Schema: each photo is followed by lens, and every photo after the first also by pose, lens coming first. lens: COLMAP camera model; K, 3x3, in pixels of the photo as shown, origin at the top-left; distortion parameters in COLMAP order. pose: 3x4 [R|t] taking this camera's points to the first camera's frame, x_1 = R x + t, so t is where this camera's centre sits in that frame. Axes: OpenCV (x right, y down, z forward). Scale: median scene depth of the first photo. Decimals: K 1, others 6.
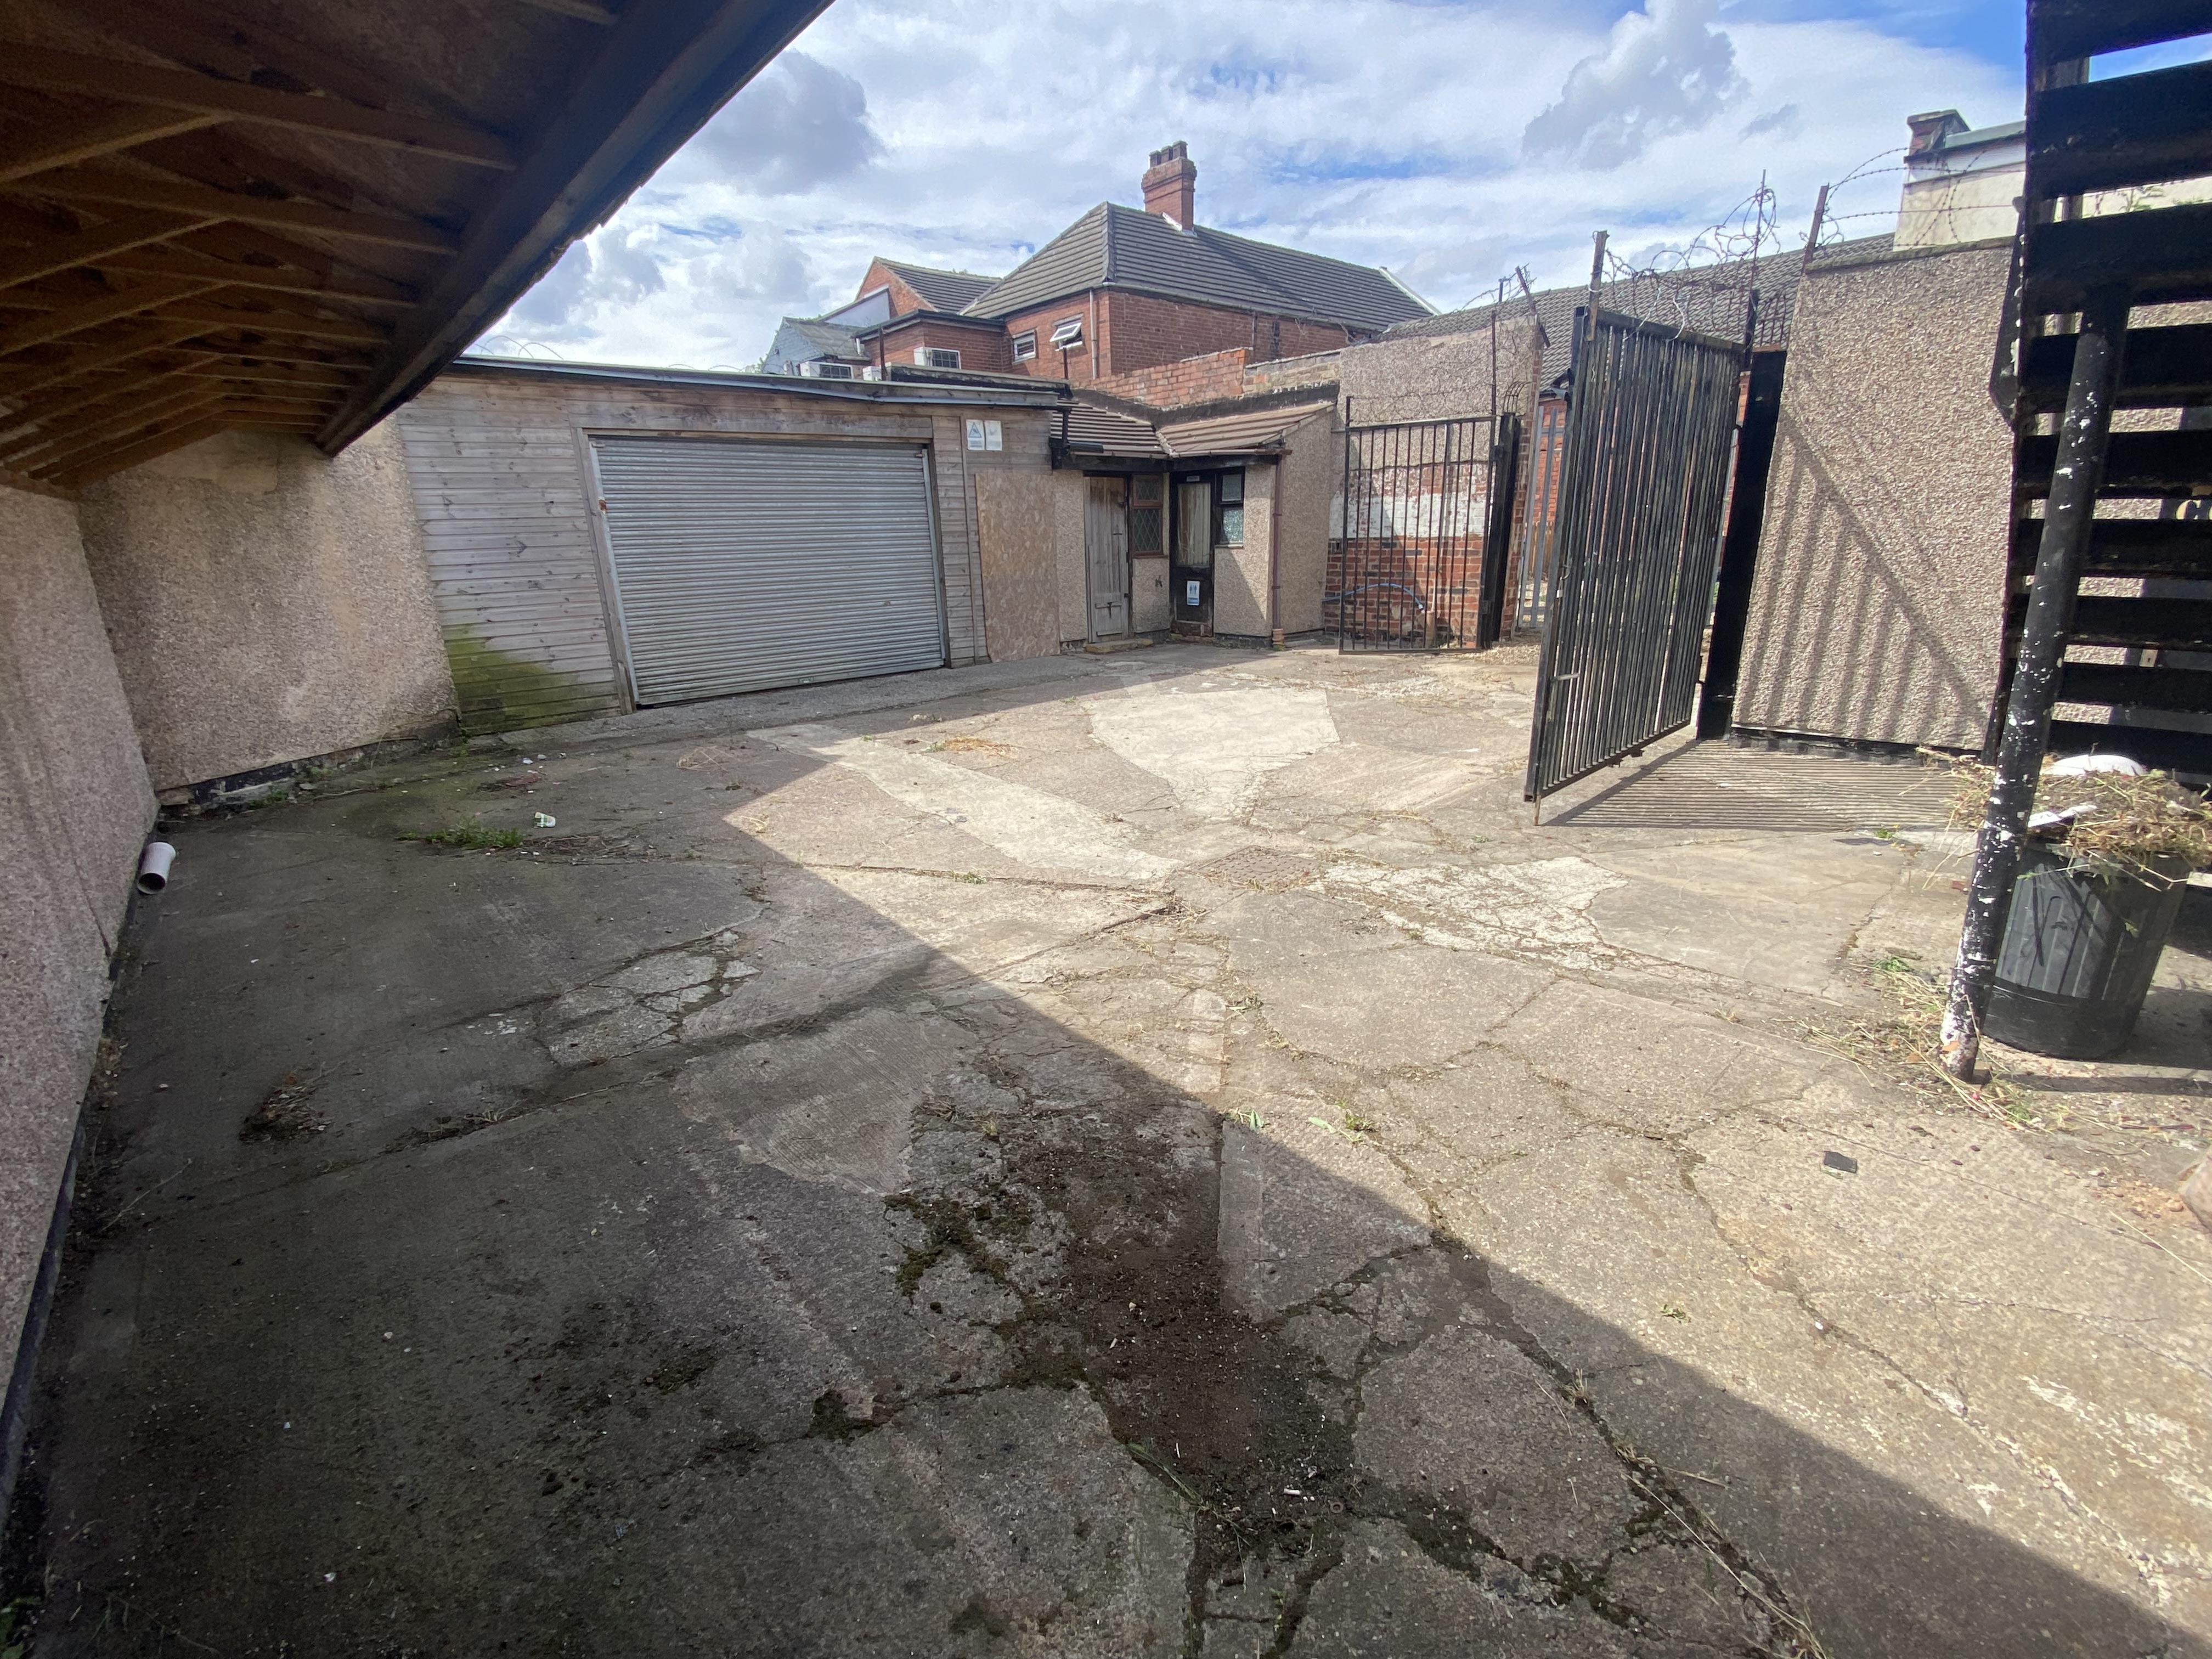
lens RADIAL K [[964.6, 0, 1121.9], [0, 964.6, 826.2], [0, 0, 1]] dist [0.043195, -0.025012]
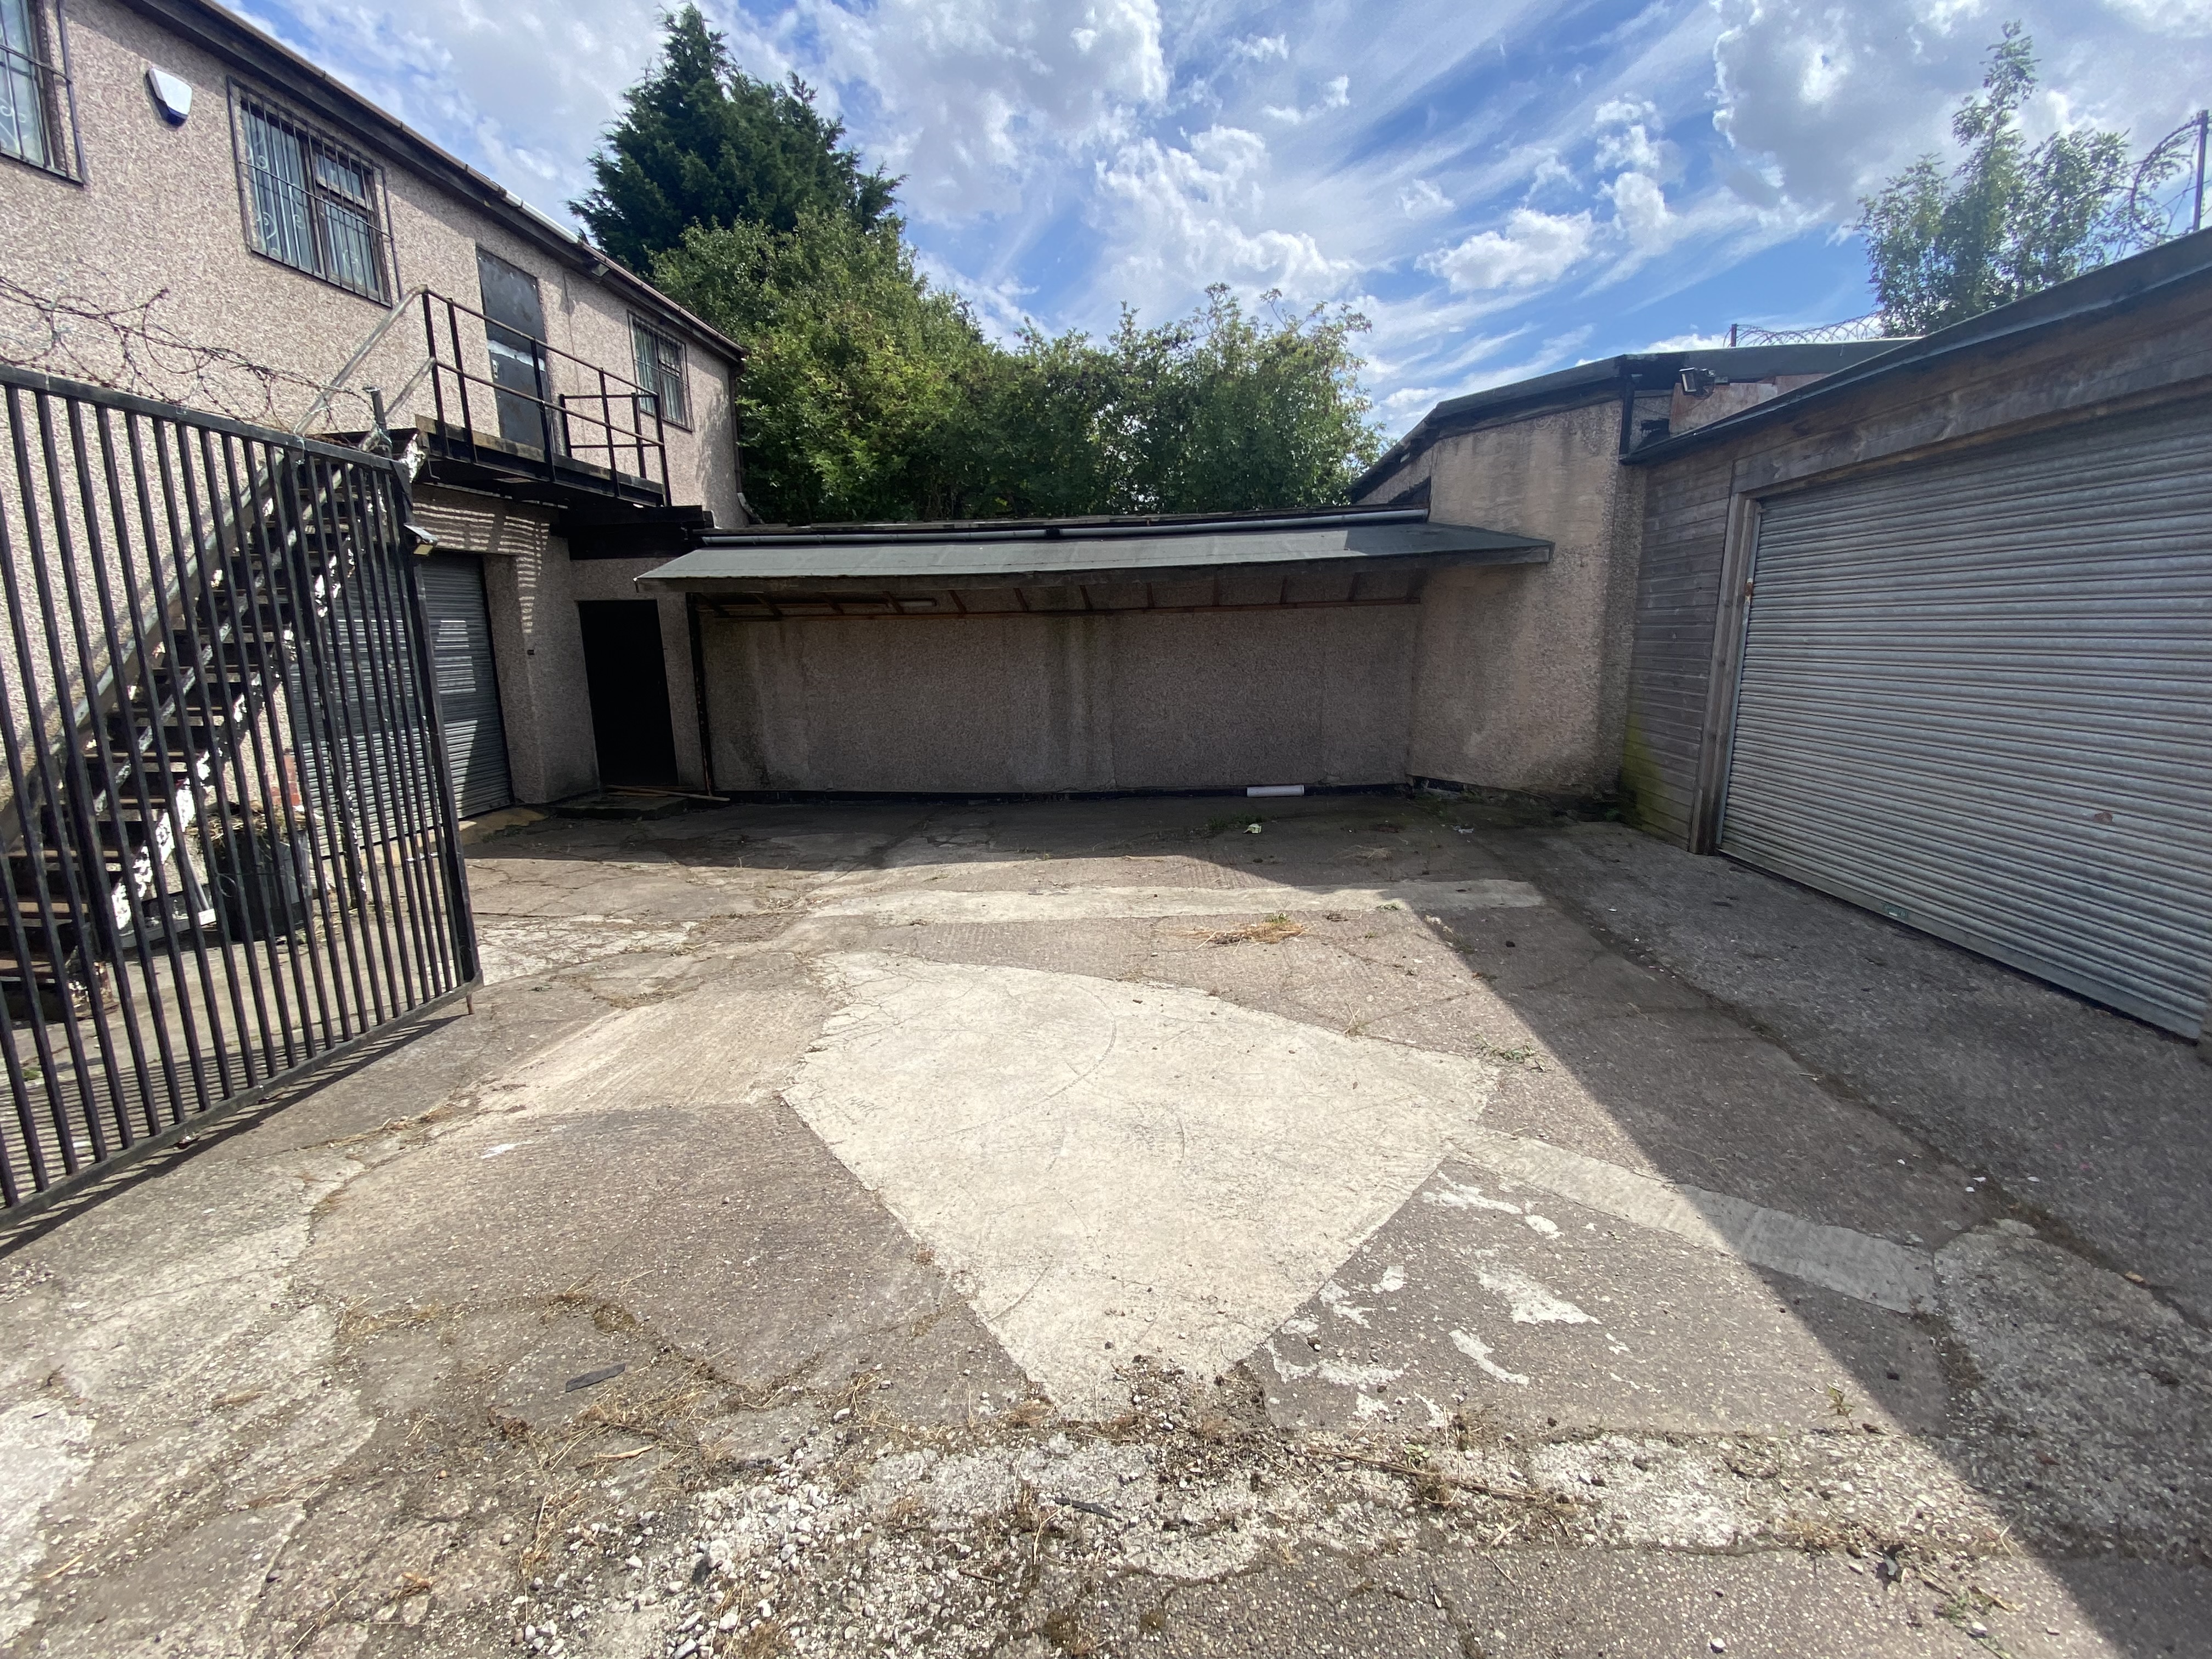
lens RADIAL K [[959.7, 0, 1101.1], [0, 959.7, 822.2], [0, 0, 1]] dist [0.023615, -0.024868]
pose [[-0.725717, 0.176992, -0.664837, 0.571424], [-0.161242, 0.895673, 0.414453, -0.623357], [0.668832, 0.407975, -0.621466, 1.893465]]
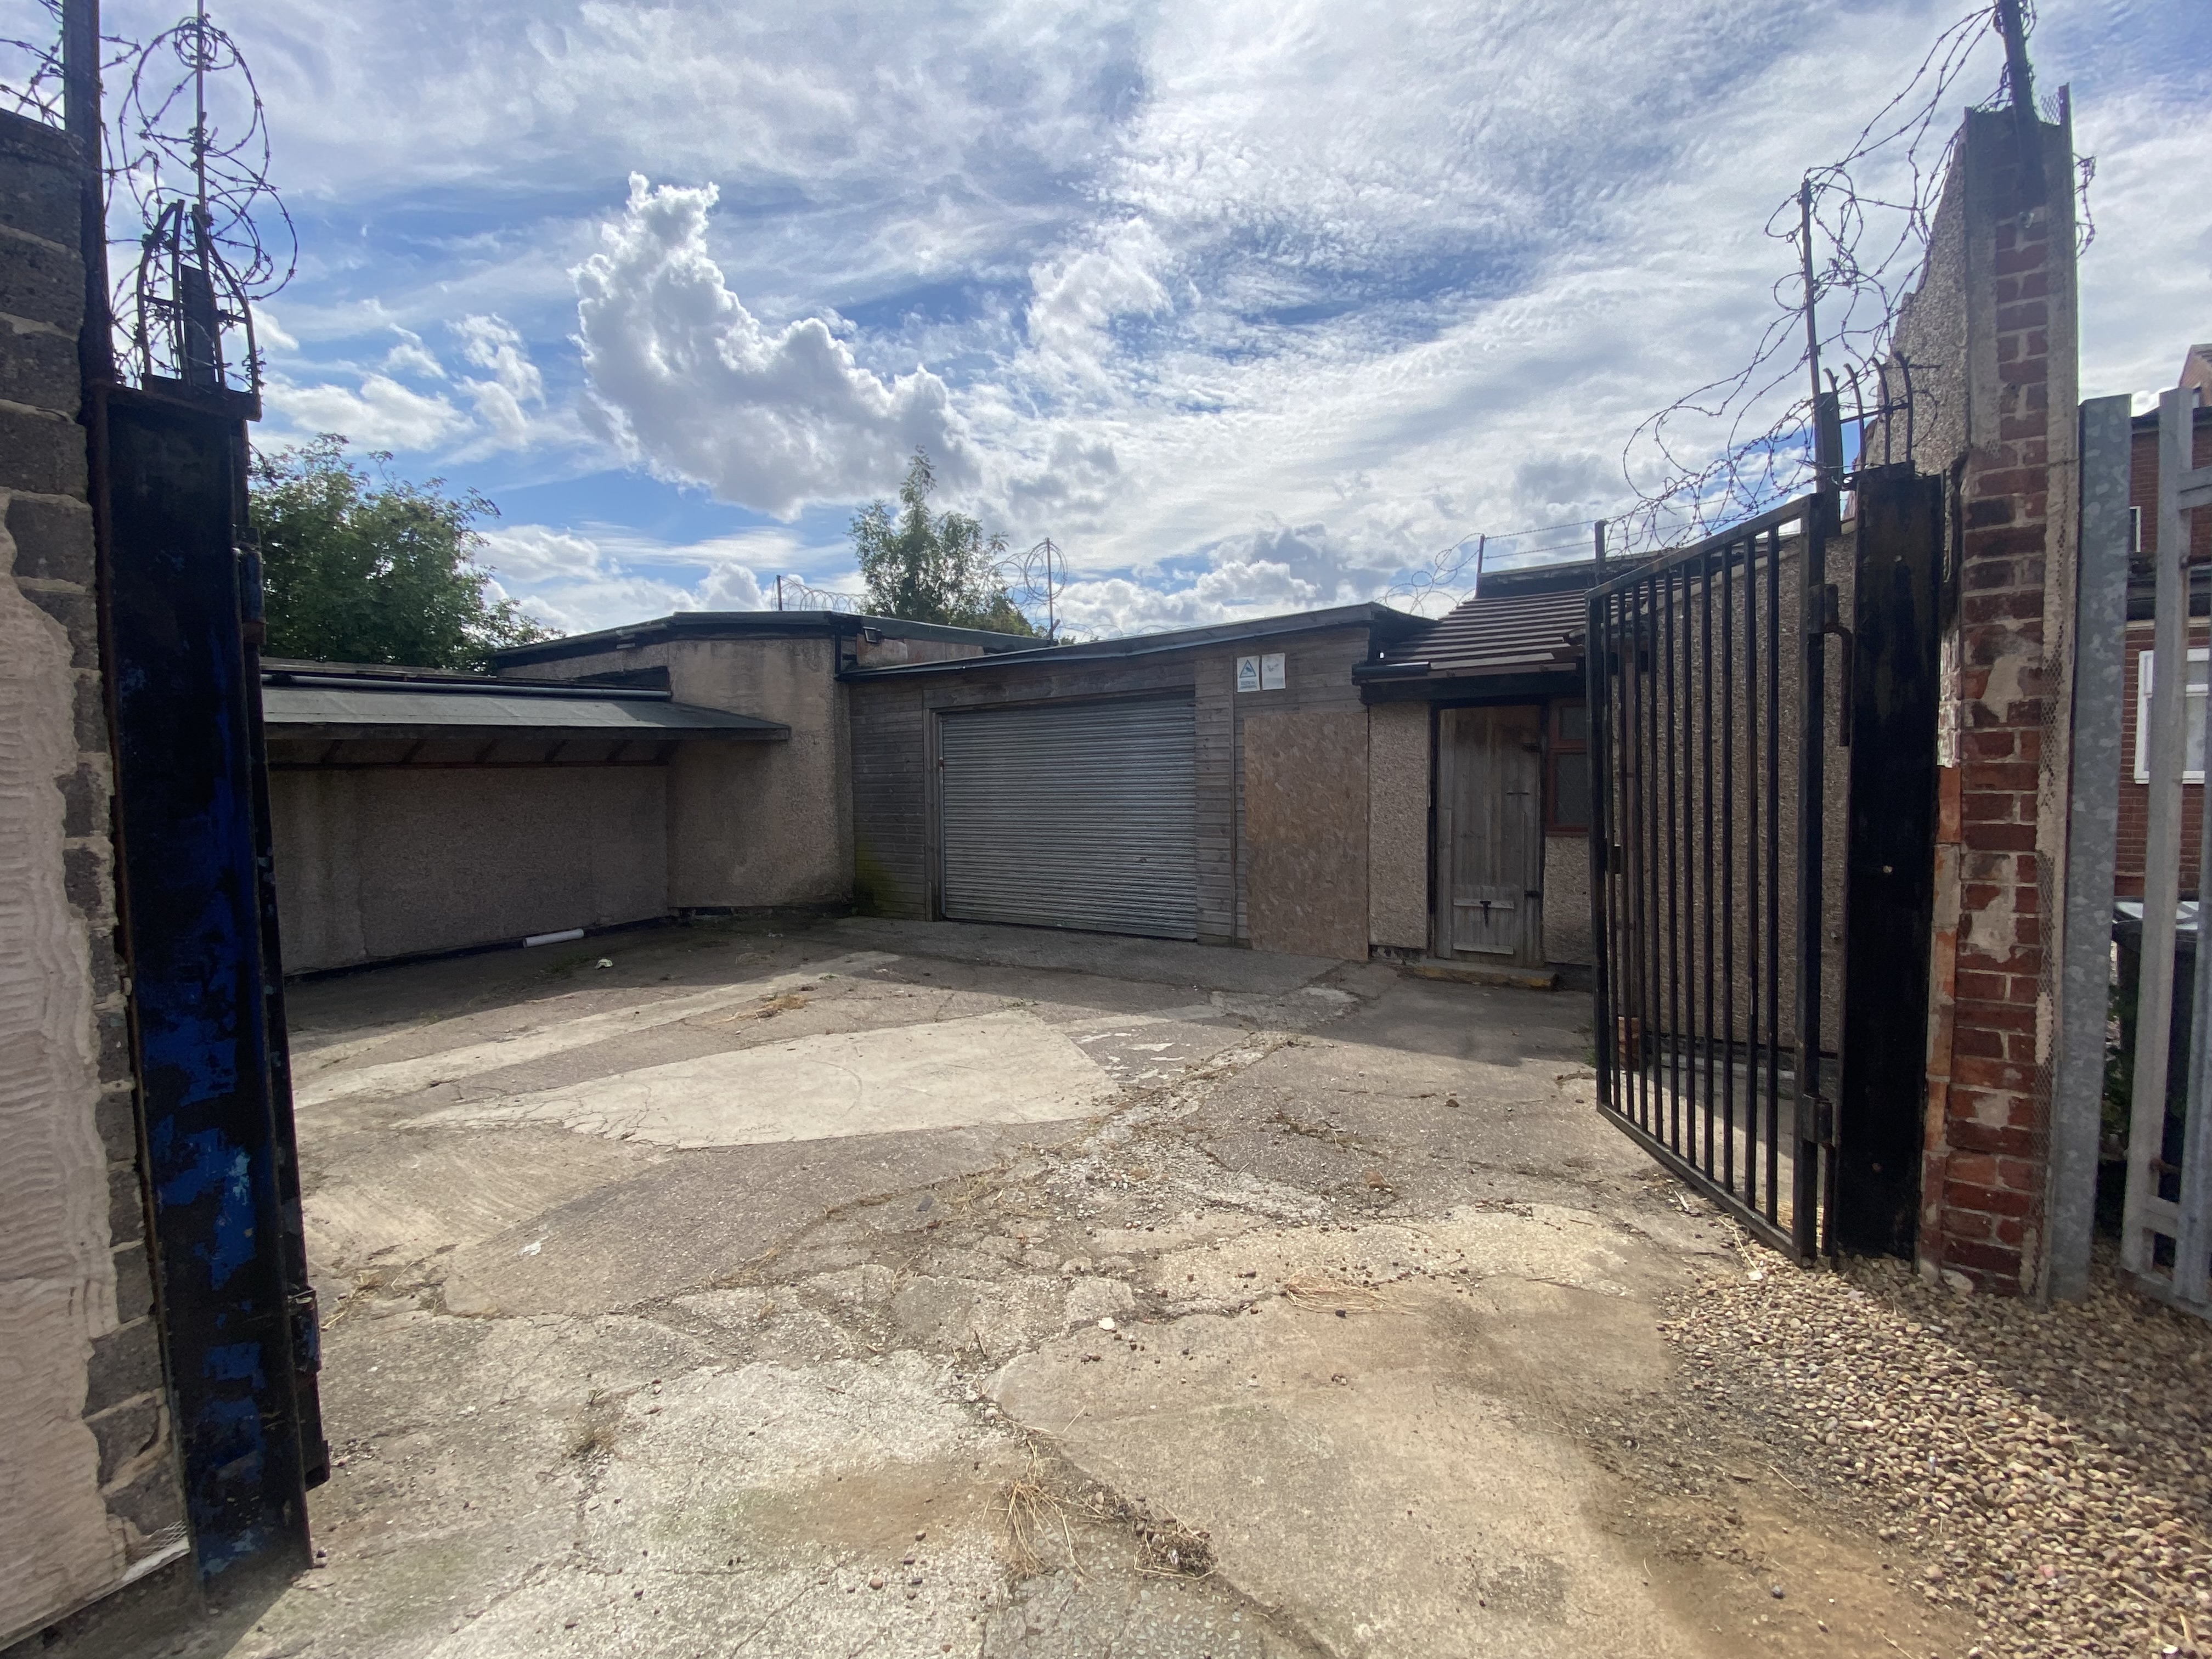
lens RADIAL K [[962.2, 0, 1103.7], [0, 962.2, 777.4], [0, 0, 1]] dist [0.023218, -0.025578]
pose [[0.220811, 0.028416, -0.974903, 1.221555], [-0.276971, 0.960250, -0.034744, -0.511988], [0.935163, 0.277691, 0.219904, 1.457153]]
